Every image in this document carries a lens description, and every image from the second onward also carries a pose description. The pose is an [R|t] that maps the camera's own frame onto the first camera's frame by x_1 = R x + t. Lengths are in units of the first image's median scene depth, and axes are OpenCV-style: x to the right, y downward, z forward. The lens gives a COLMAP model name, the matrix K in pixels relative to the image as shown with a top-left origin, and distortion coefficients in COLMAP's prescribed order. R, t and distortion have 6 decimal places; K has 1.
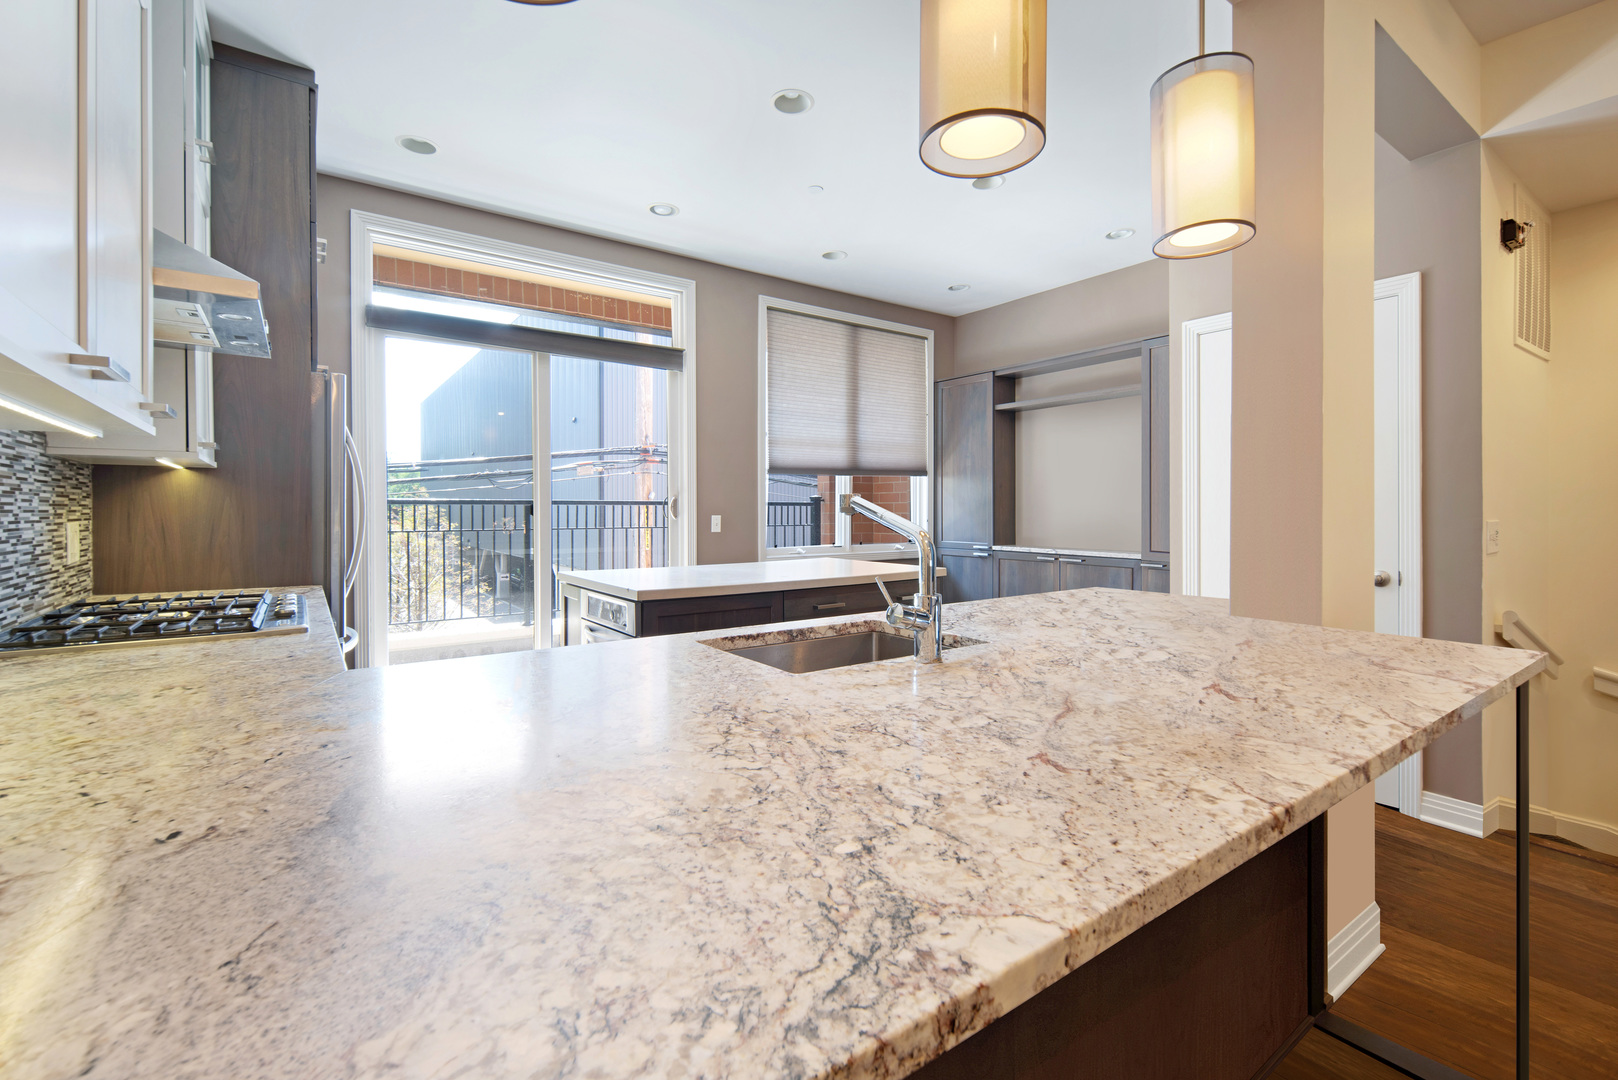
lens RADIAL K [[712.2, 0, 810.2], [0, 712.2, 516.6], [0, 0, 1]] dist [0.003227, -0.004118]
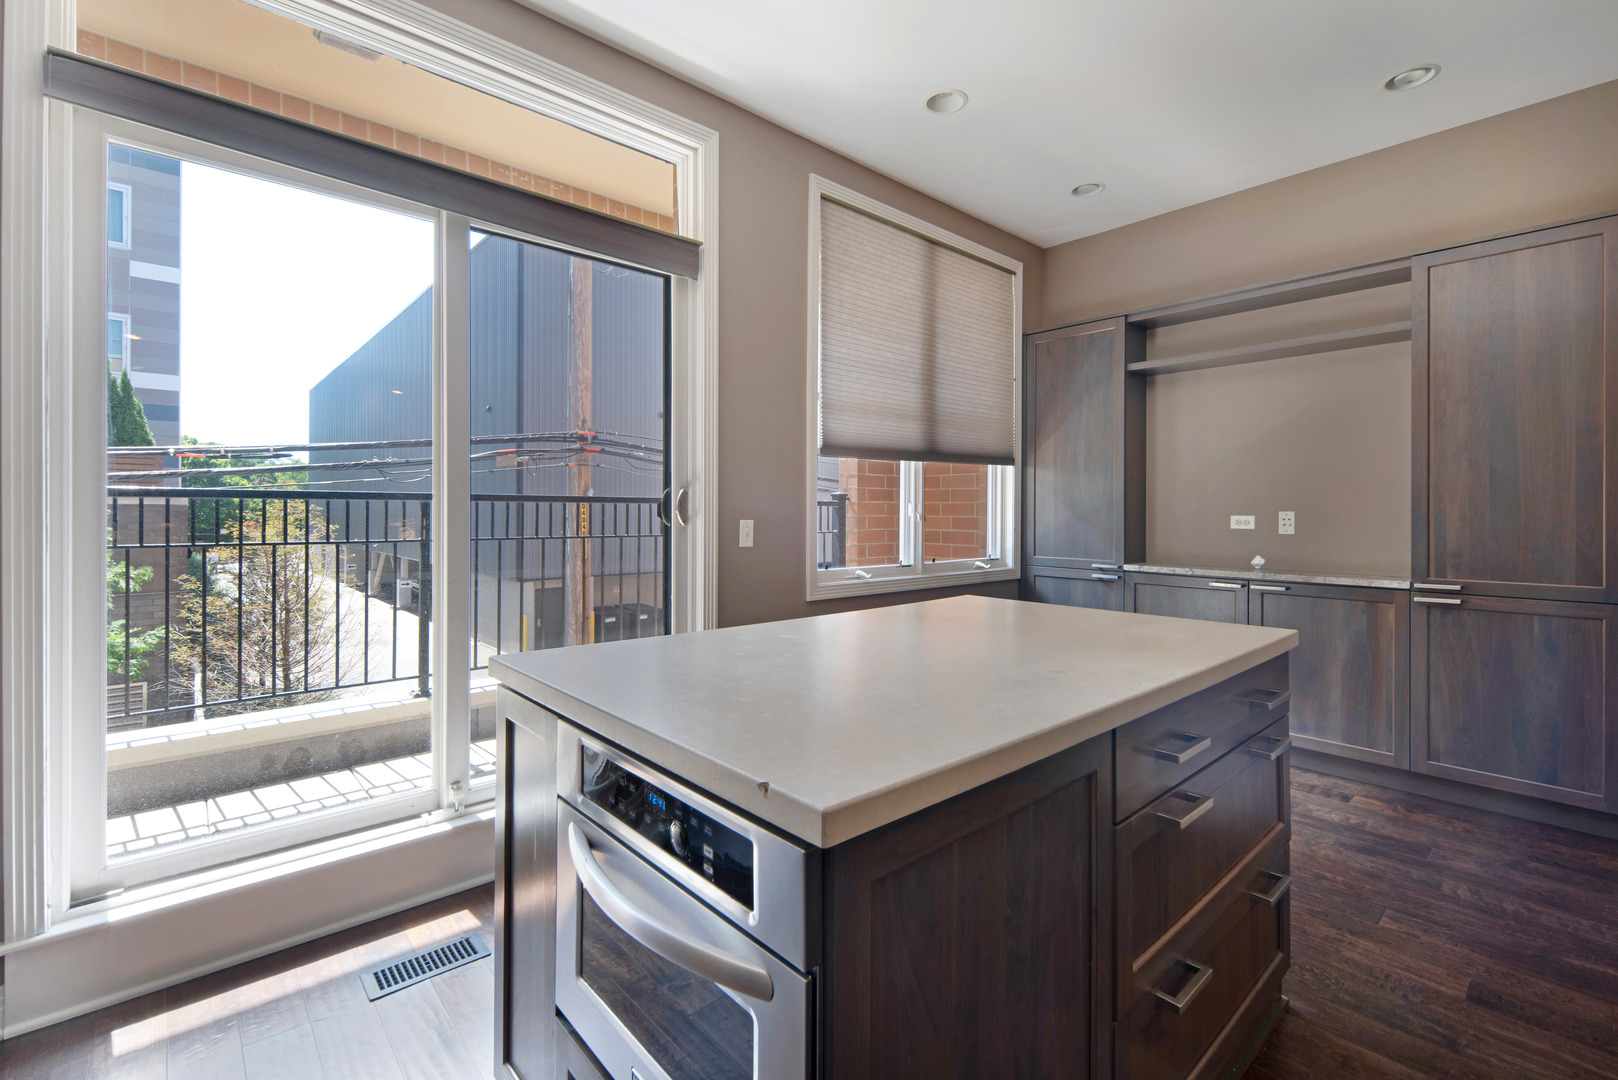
lens RADIAL K [[714.4, 0, 809.9], [0, 714.4, 516.1], [0, 0, 1]] dist [0.022657, -0.000217]
pose [[0.994395, 0.005731, 0.105570, -0.123061], [-0.005558, 0.999983, -0.001941, -0.003483], [-0.105580, 0.001343, 0.994410, 0.323957]]
